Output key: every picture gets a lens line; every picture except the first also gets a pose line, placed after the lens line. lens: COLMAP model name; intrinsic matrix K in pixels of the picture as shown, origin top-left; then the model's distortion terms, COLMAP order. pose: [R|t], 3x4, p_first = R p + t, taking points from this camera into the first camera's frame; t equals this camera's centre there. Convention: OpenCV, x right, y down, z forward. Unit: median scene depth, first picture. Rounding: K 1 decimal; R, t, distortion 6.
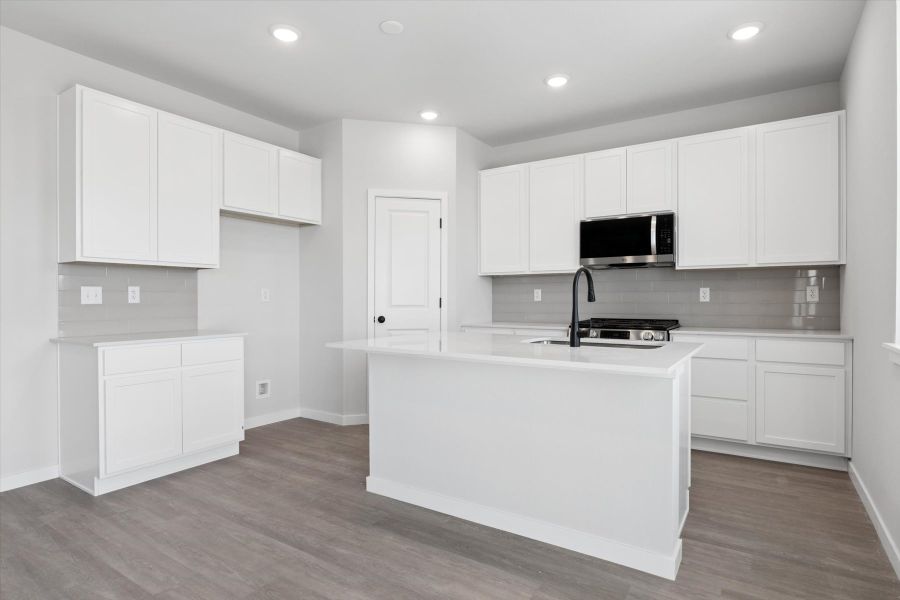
lens RADIAL K [[479.5, 0, 451.9], [0, 479.5, 300.4], [0, 0, 1]] dist [-0.006283, 0.001808]
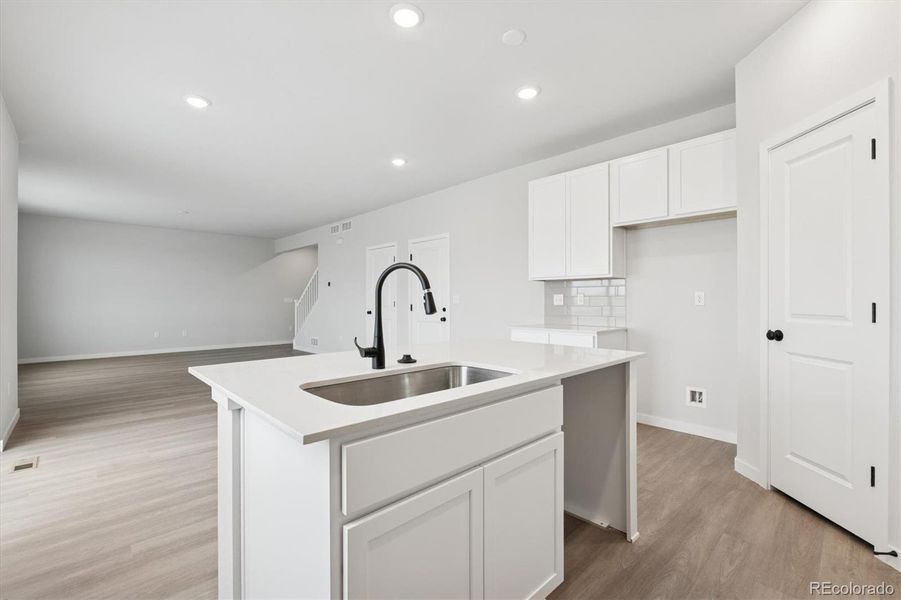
lens RADIAL K [[397.9, 0, 449.6], [0, 397.9, 296.5], [0, 0, 1]] dist [-0.002054, 0.000400]
pose [[-0.233559, -0.006308, -0.972322, 0.655258], [-0.001853, 0.999980, -0.006042, -0.012363], [0.972341, 0.000391, -0.233566, 0.950296]]
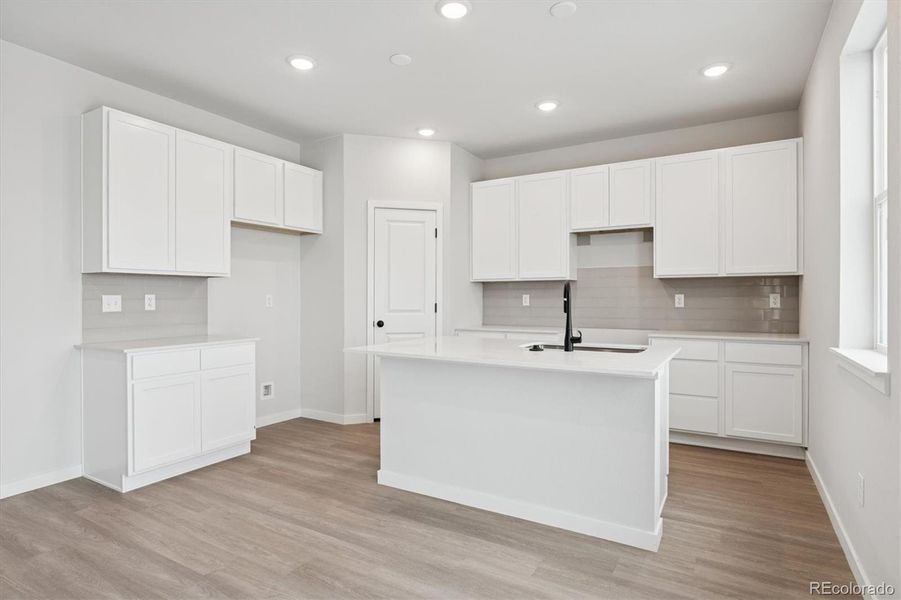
lens RADIAL K [[480.0, 0, 451.0], [0, 480.0, 297.8], [0, 0, 1]] dist [-0.006283, 0.001808]
pose [[0.999041, -0.000087, 0.043786, -0.051903], [0.000253, 0.999993, -0.003777, -0.018792], [-0.043785, 0.003784, 0.999034, -0.088383]]
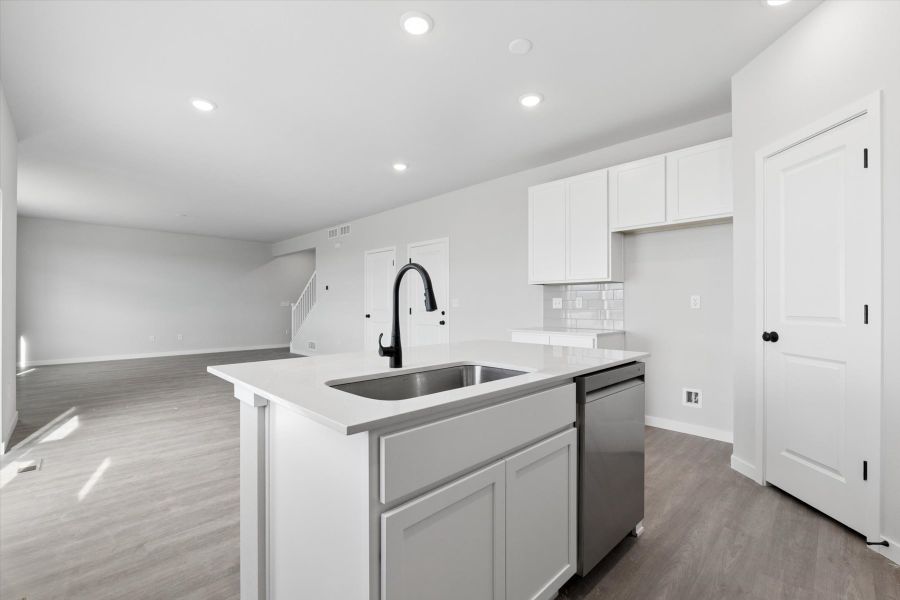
lens RADIAL K [[397.4, 0, 448.2], [0, 397.4, 300.3], [0, 0, 1]] dist [-0.002054, 0.000400]
pose [[-0.211871, -0.010456, -0.977242, 0.677565], [-0.003930, 0.999944, -0.009847, -0.005942], [0.977290, 0.001754, -0.211900, 0.918798]]
